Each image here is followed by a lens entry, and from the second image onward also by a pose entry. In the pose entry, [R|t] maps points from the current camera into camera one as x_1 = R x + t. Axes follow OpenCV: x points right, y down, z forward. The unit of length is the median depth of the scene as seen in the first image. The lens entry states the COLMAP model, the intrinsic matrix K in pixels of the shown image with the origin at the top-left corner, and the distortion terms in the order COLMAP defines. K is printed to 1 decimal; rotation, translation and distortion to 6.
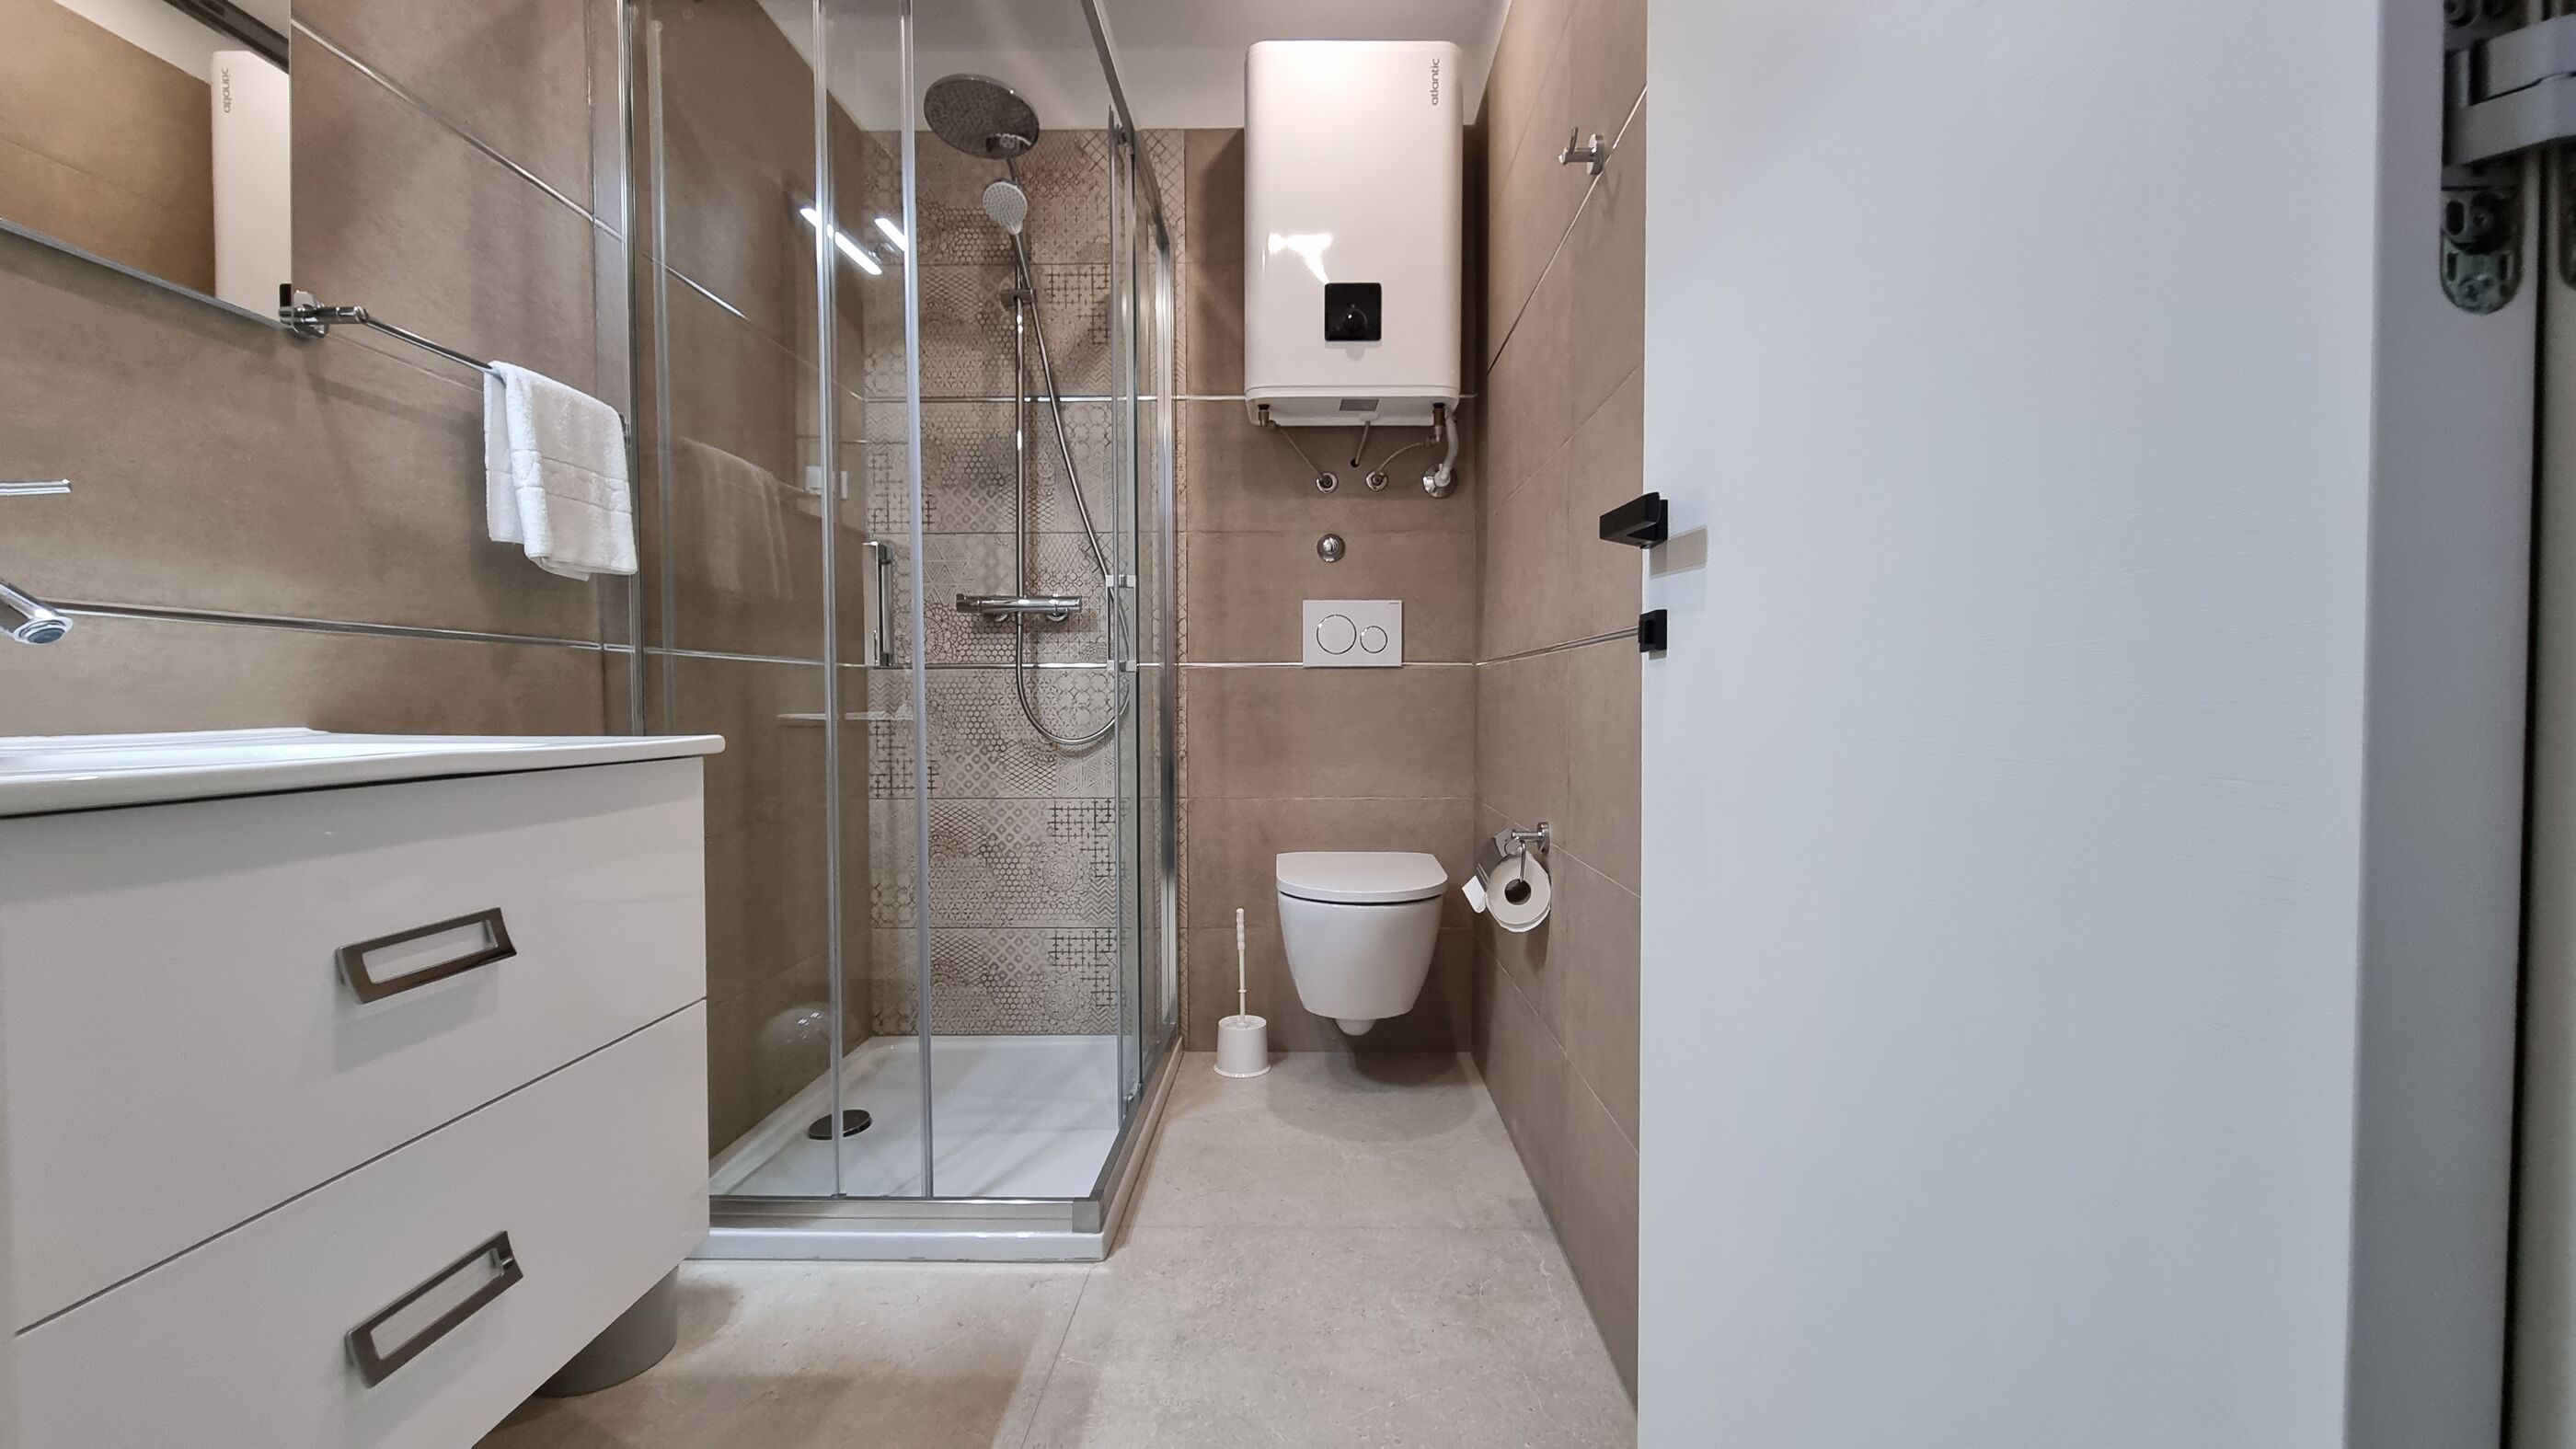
lens RADIAL K [[1064.1, 0, 1294.9], [0, 1064.1, 722.8], [0, 0, 1]] dist [0.002449, -0.001611]
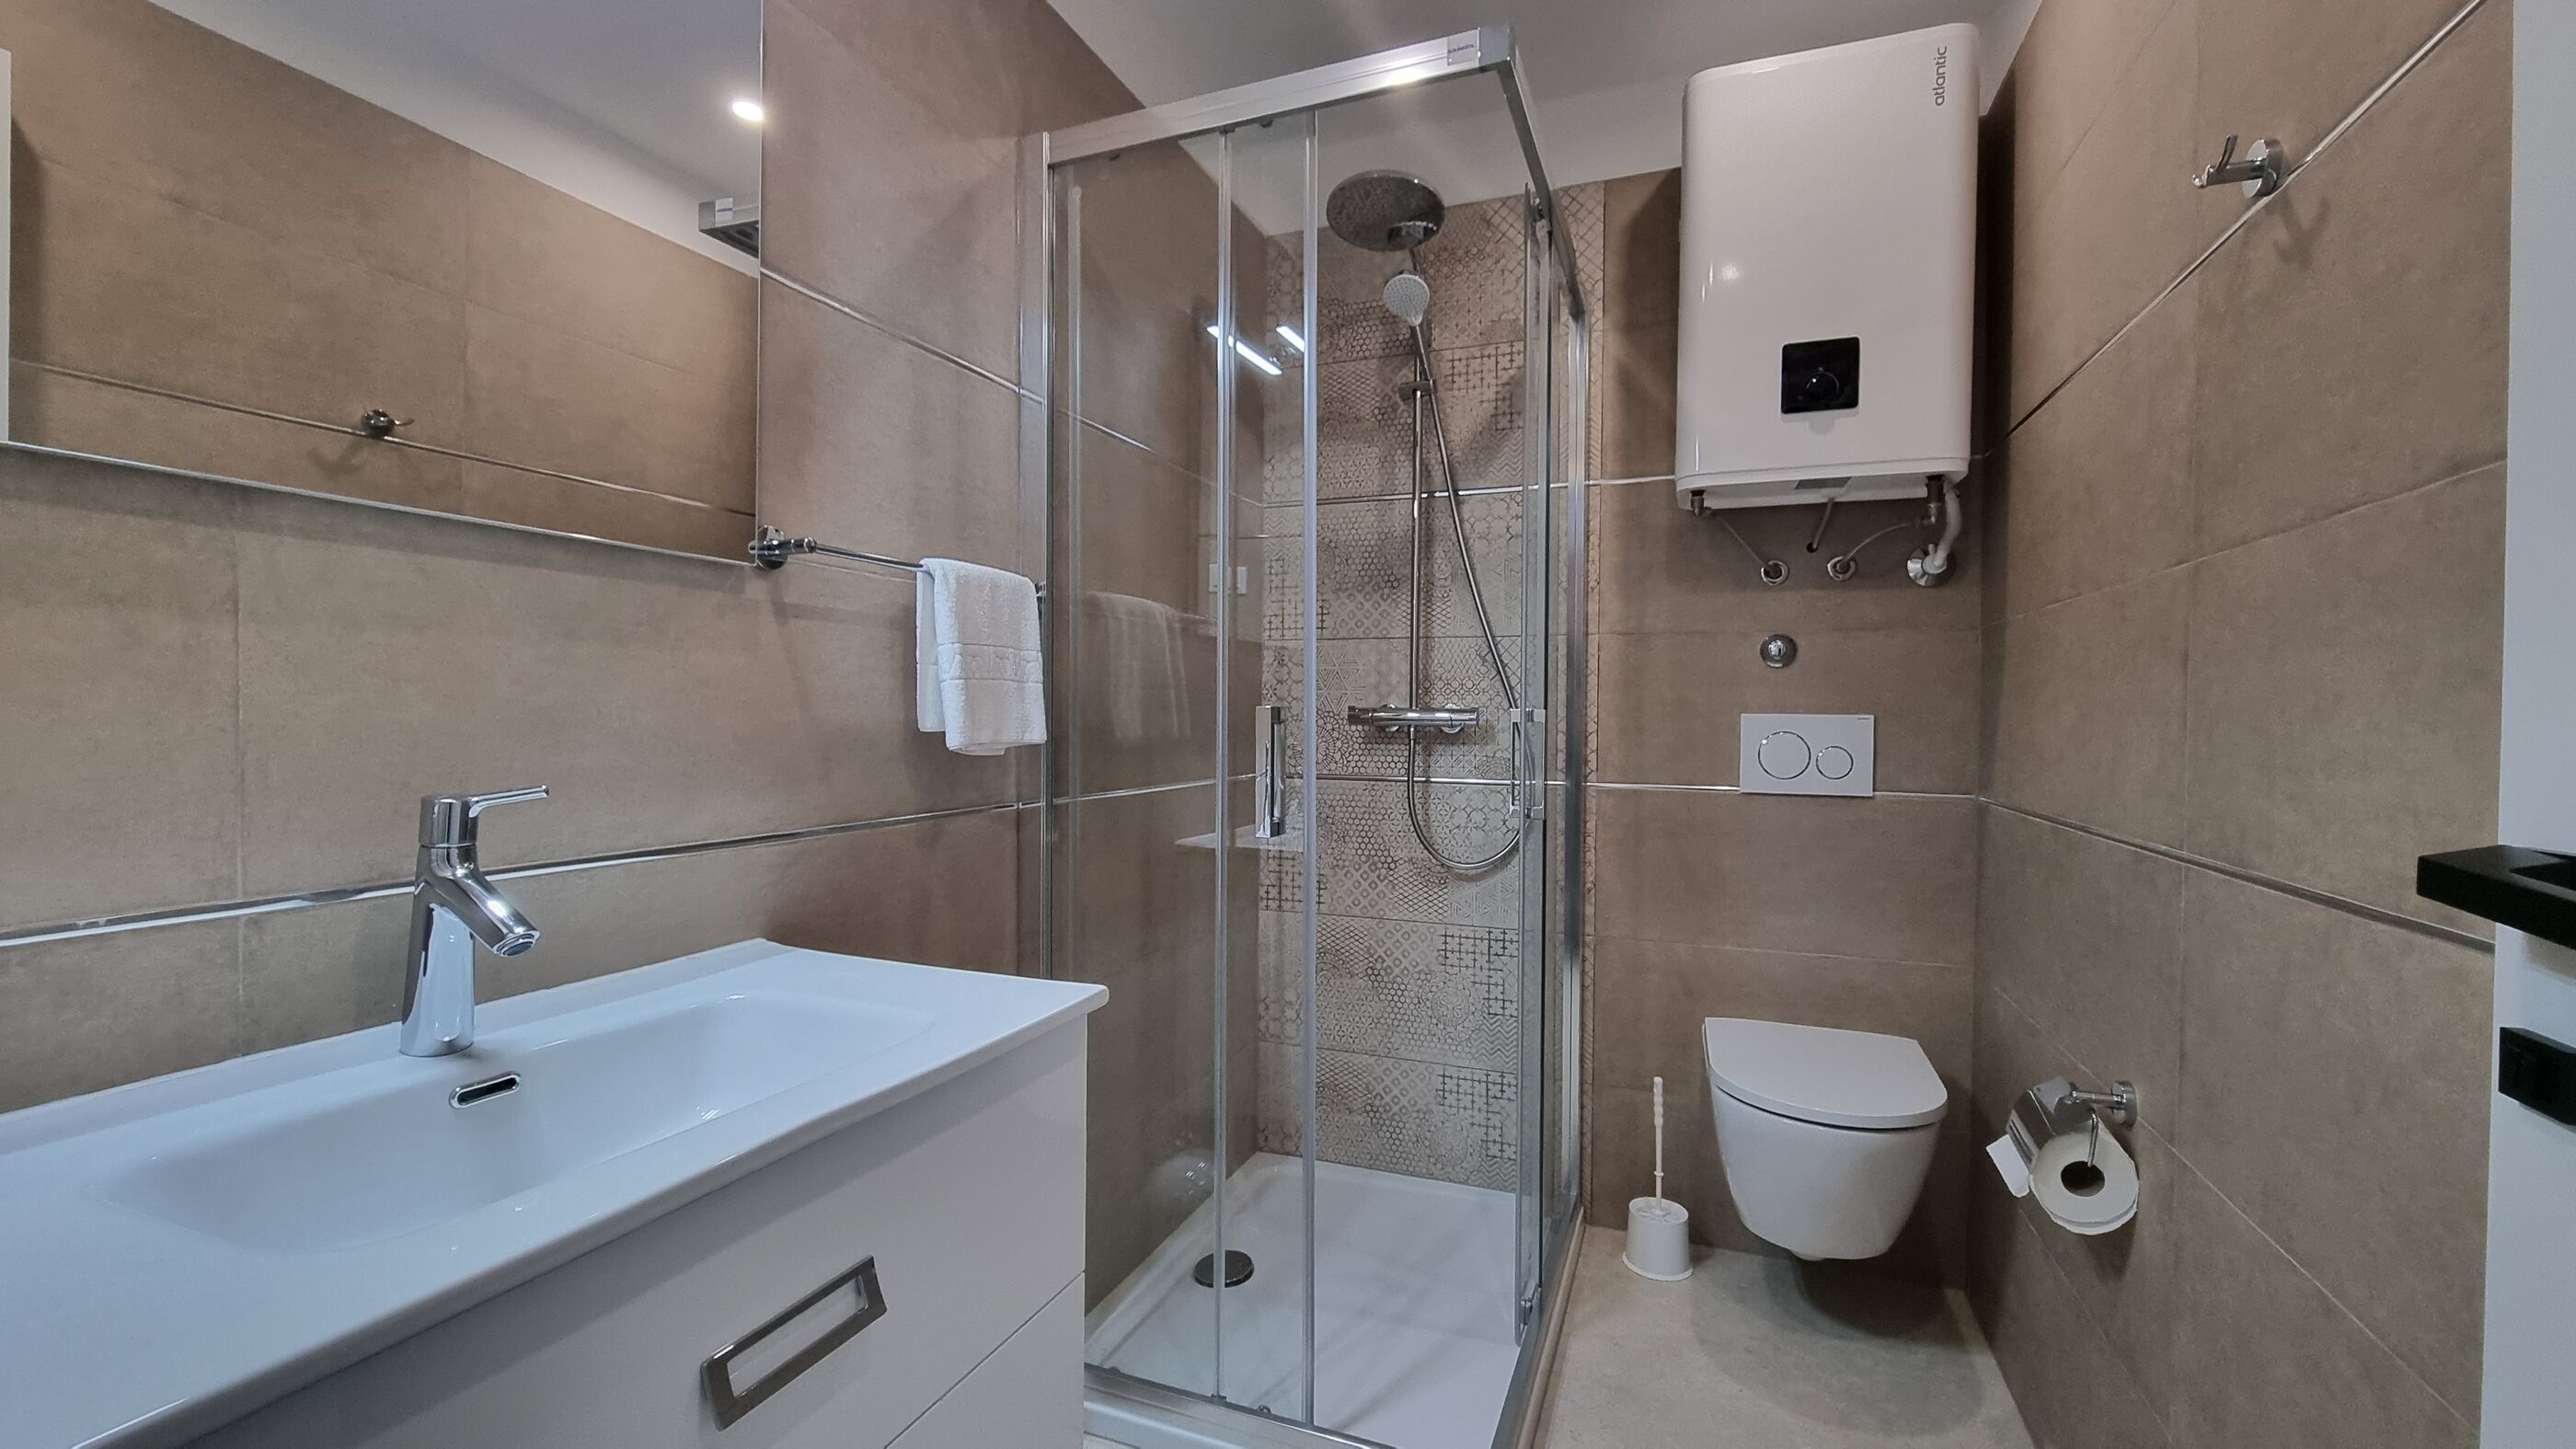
lens RADIAL K [[1064.1, 0, 1286.4], [0, 1064.1, 726.2], [0, 0, 1]] dist [0.002449, -0.001611]
pose [[0.935998, 0.015213, -0.351676, -0.035060], [-0.019975, 0.999751, -0.009918, -0.095515], [0.351438, 0.016308, 0.936069, 0.090829]]
